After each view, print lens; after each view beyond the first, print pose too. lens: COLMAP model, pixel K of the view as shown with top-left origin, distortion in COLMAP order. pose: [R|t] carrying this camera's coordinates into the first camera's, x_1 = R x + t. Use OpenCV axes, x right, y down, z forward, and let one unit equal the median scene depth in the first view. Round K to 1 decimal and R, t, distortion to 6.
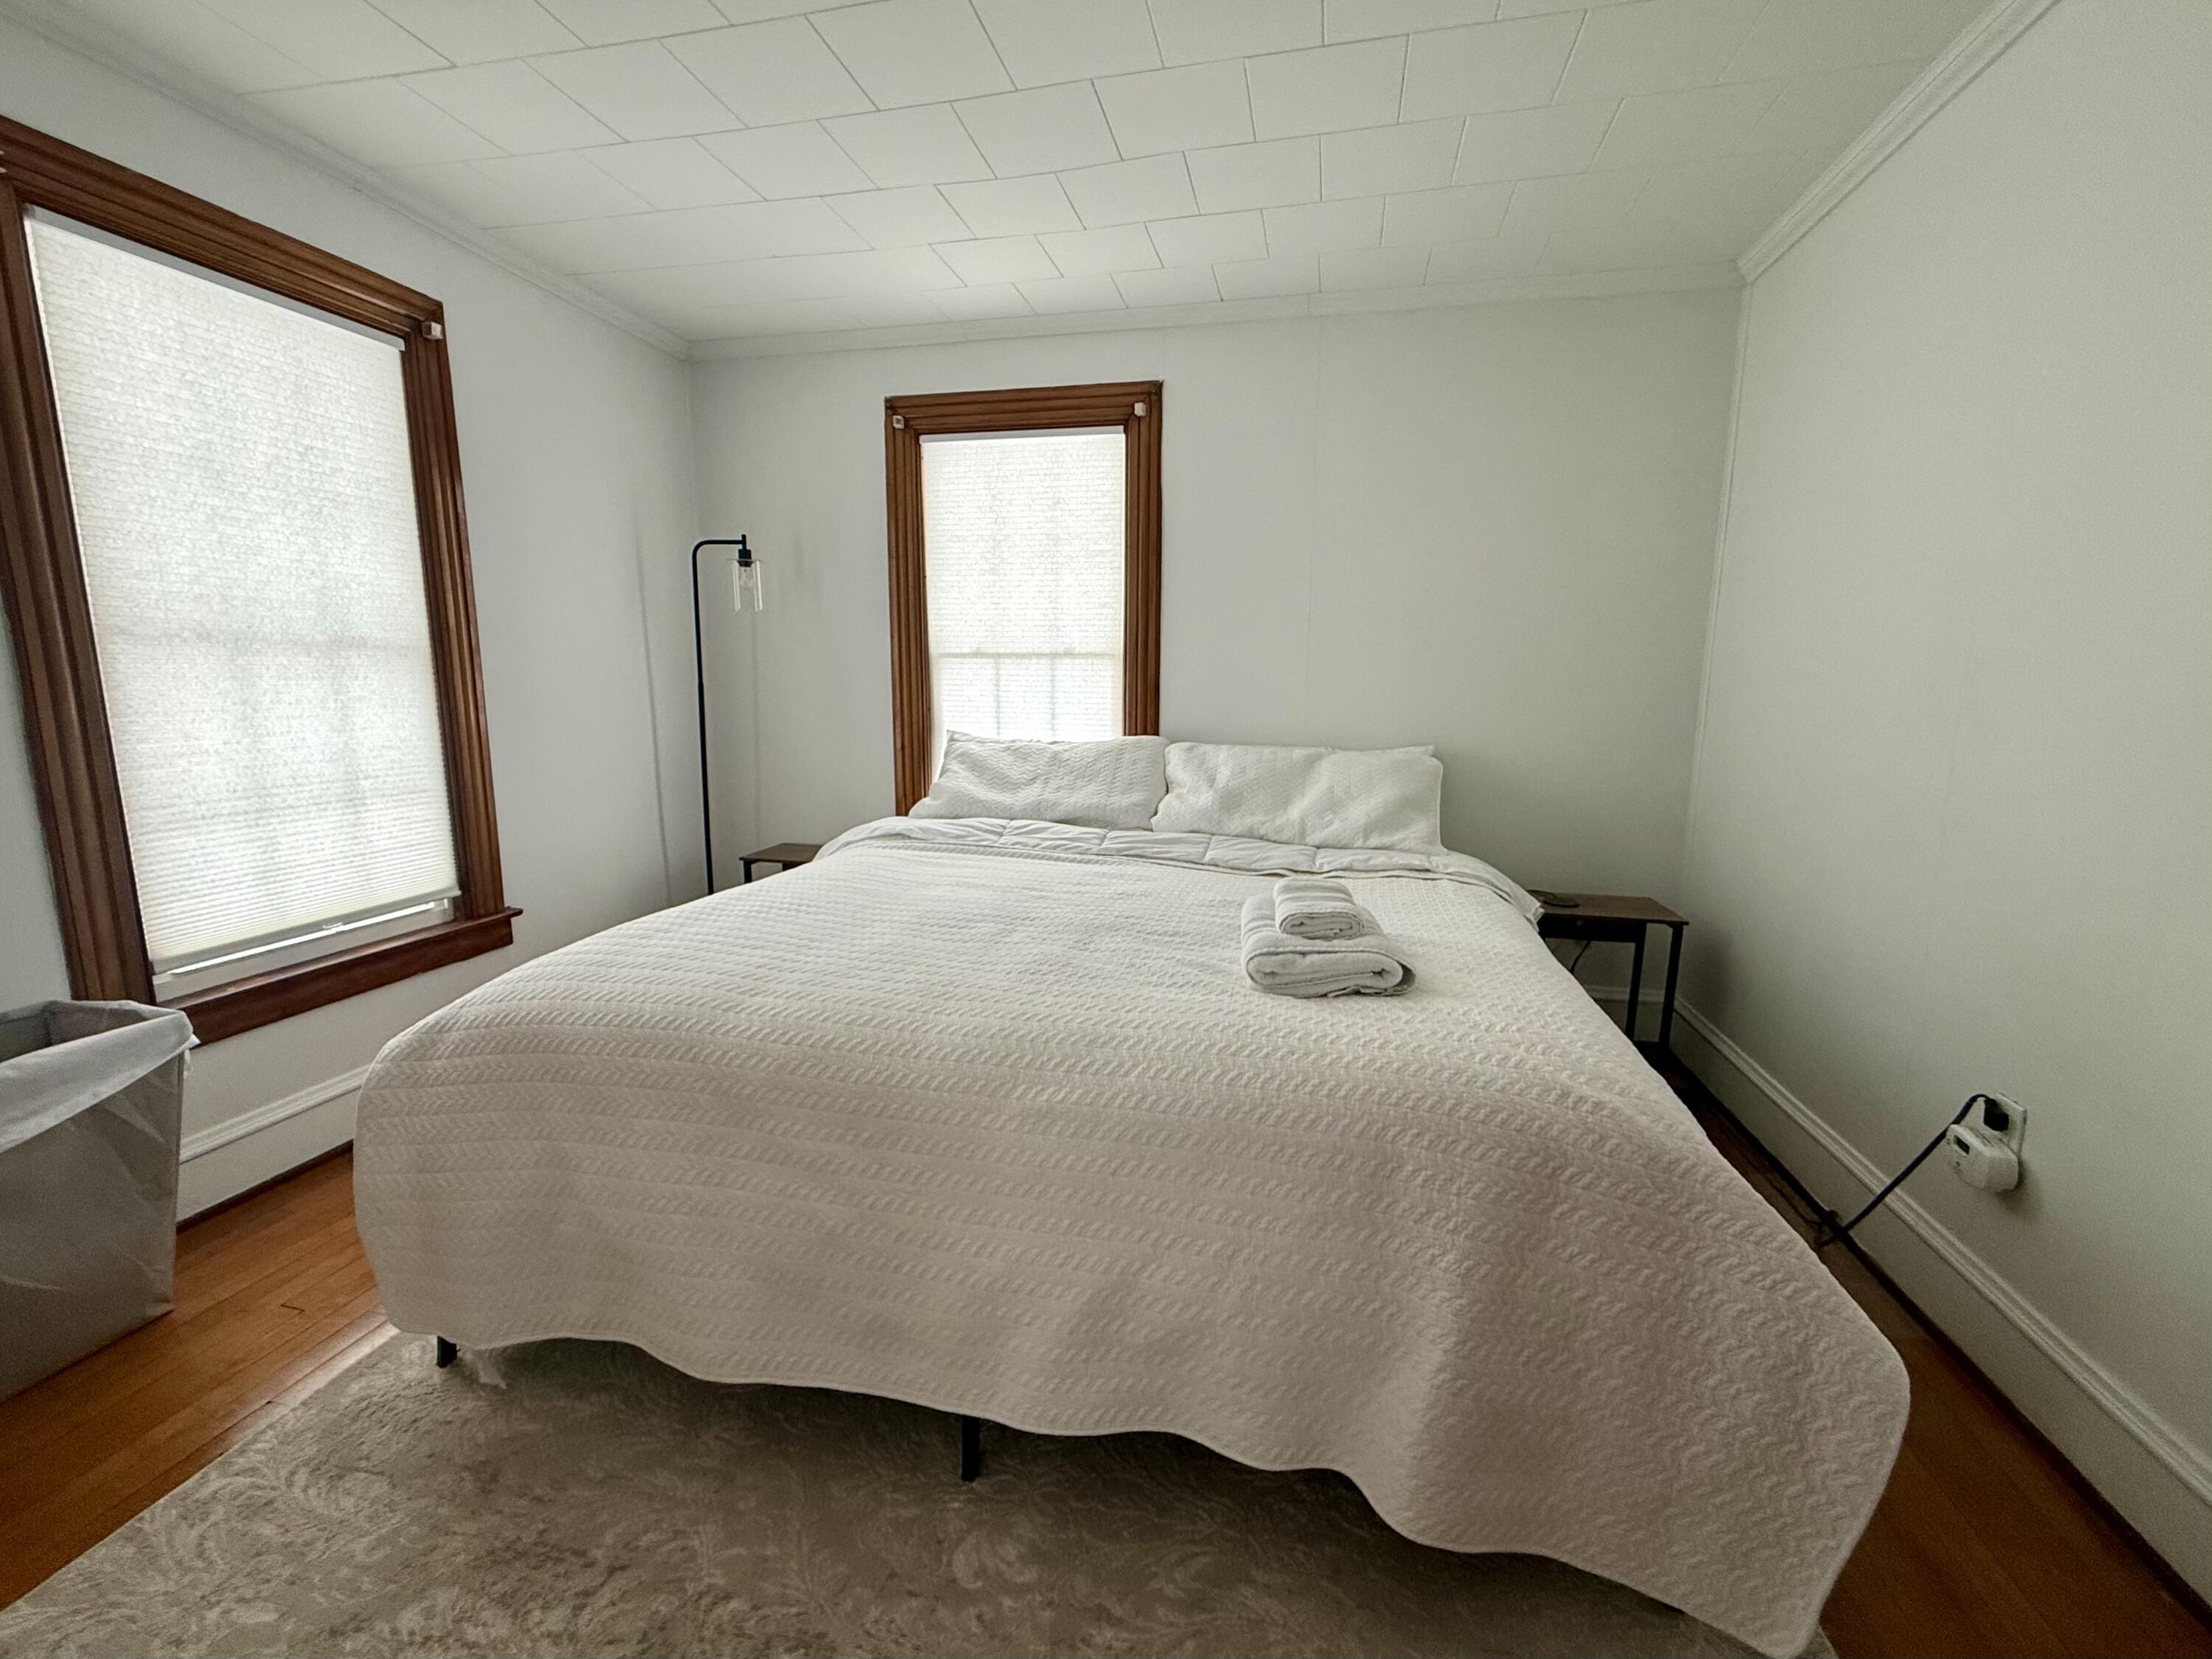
lens RADIAL K [[960.5, 0, 1108.9], [0, 960.5, 819.2], [0, 0, 1]] dist [-0.001504, -0.000156]
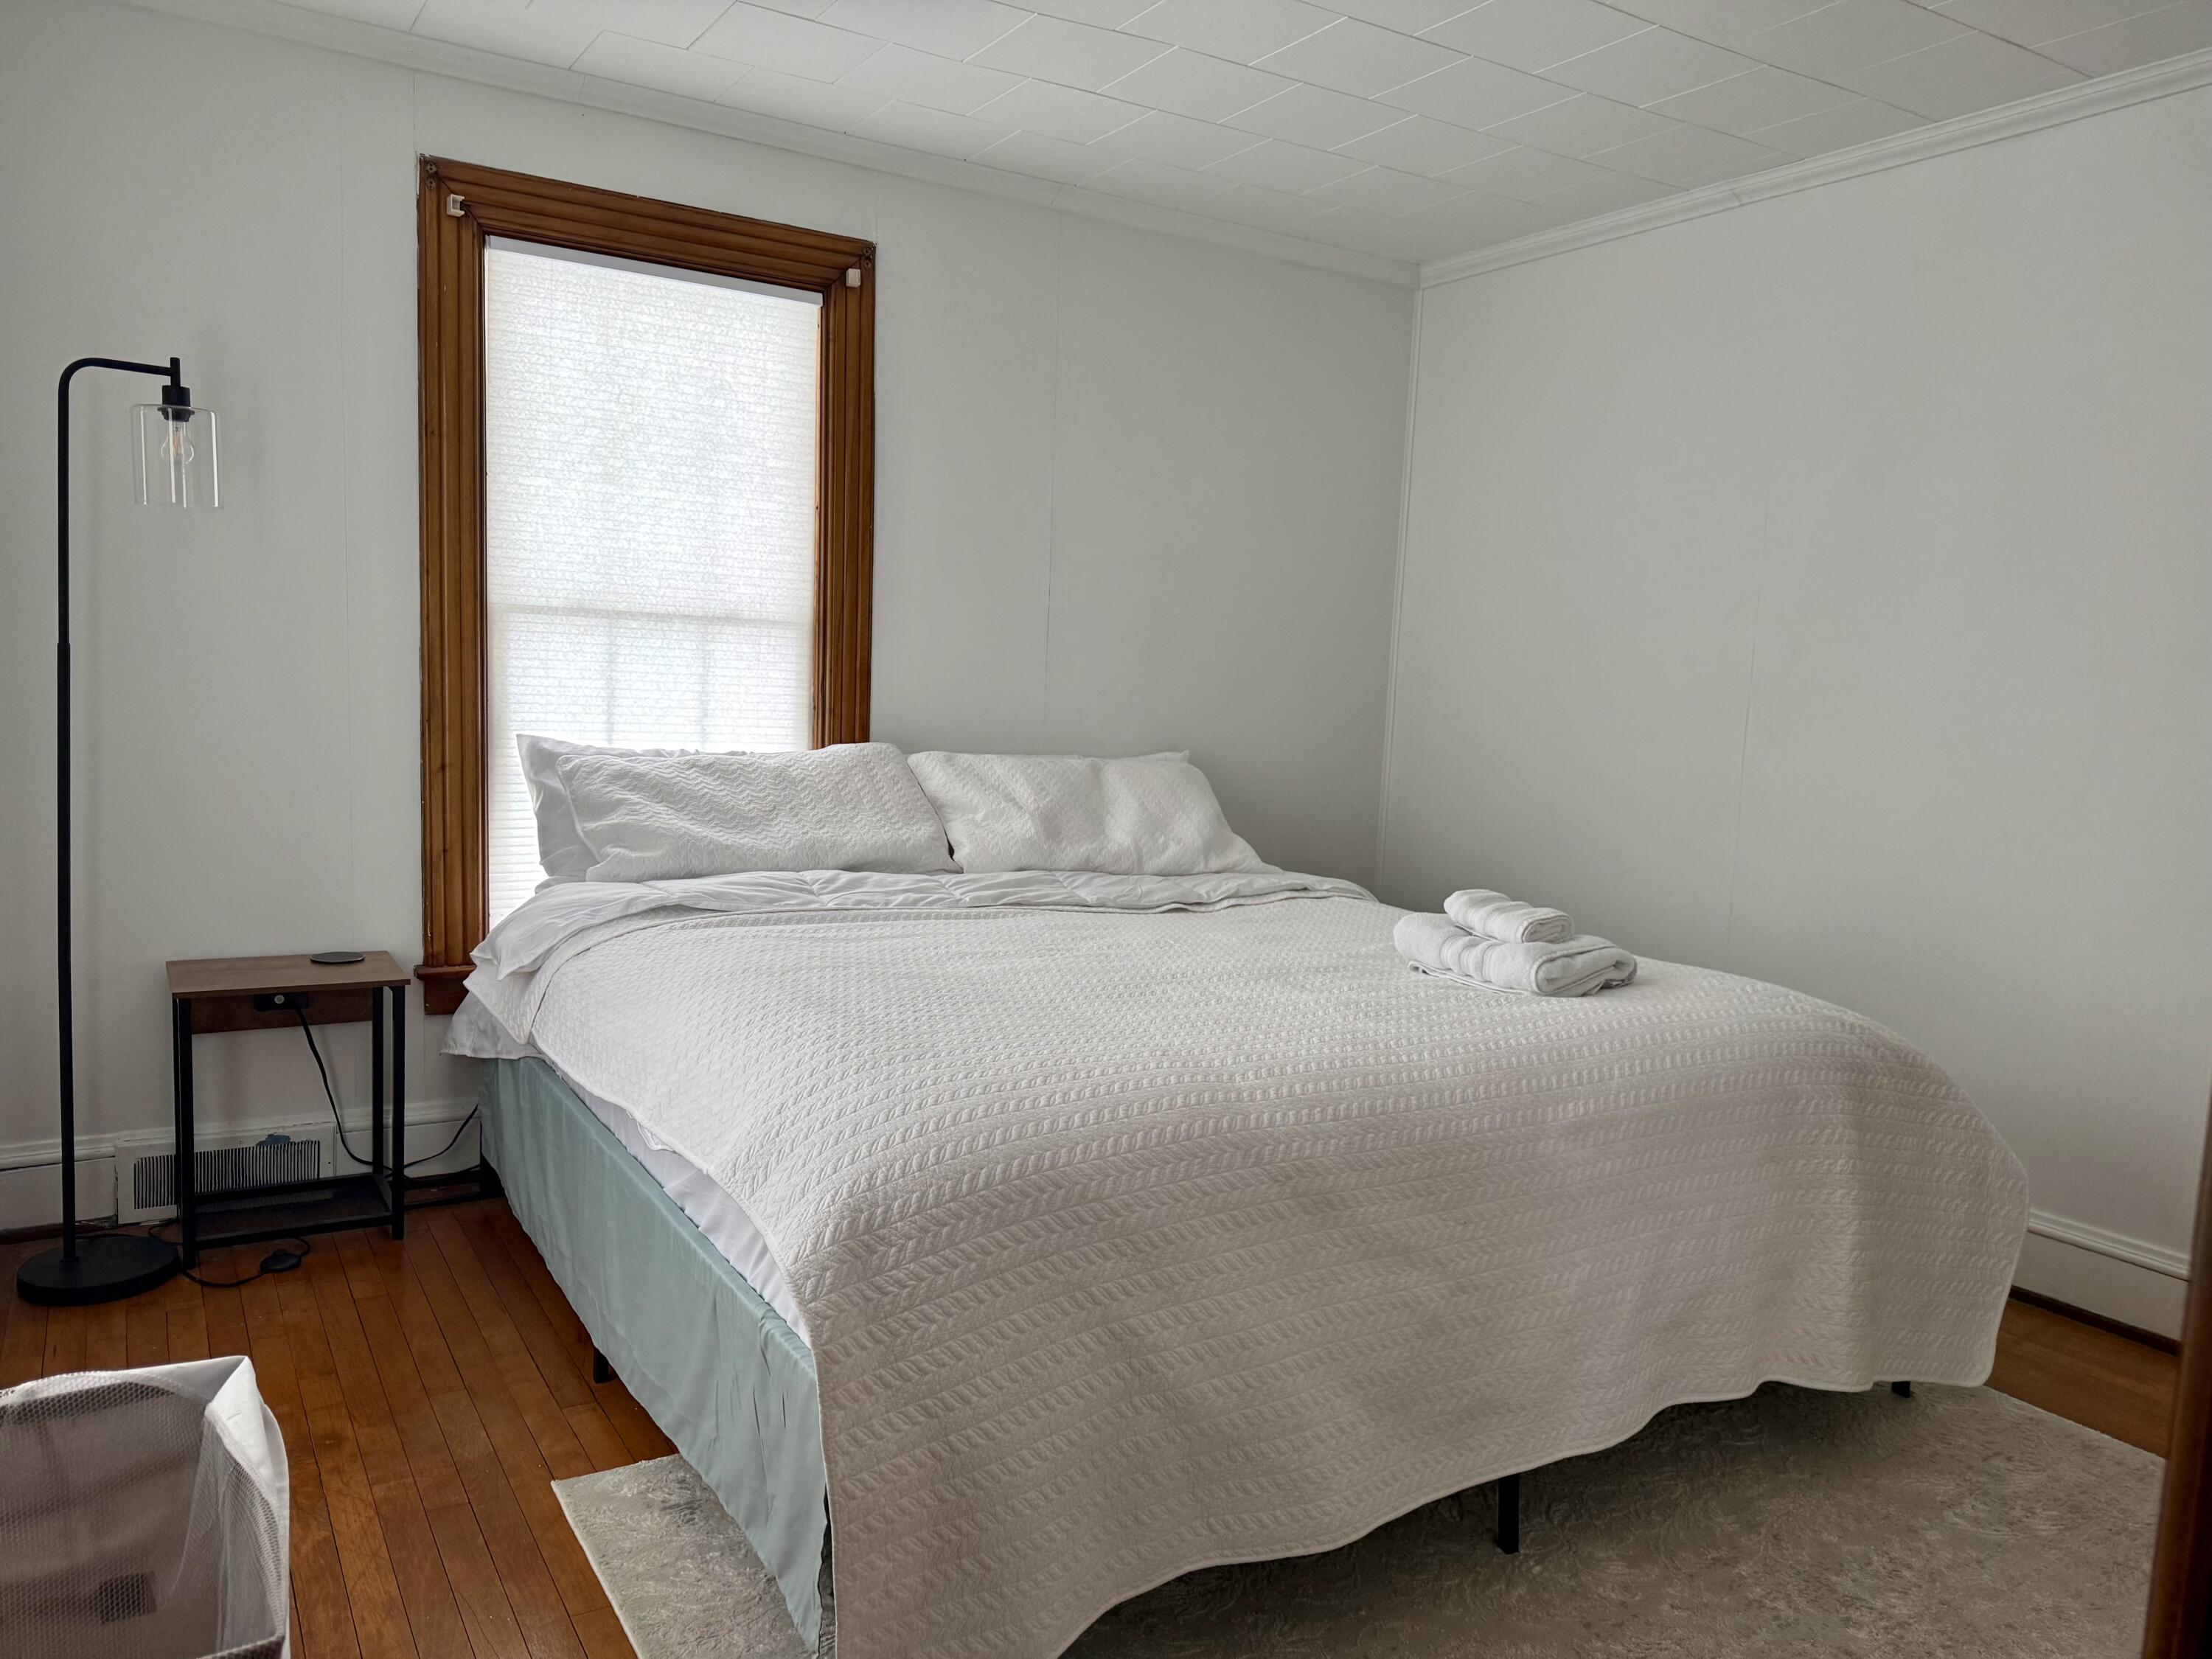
lens RADIAL K [[1549.4, 0, 1106.0], [0, 1549.4, 829.5], [0, 0, 1]] dist [0.009401, -0.001828]
pose [[0.714146, -0.051931, 0.698067, -0.642406], [0.066367, 0.997775, 0.006331, -0.018965], [-0.696843, 0.041808, 0.716004, 0.075443]]
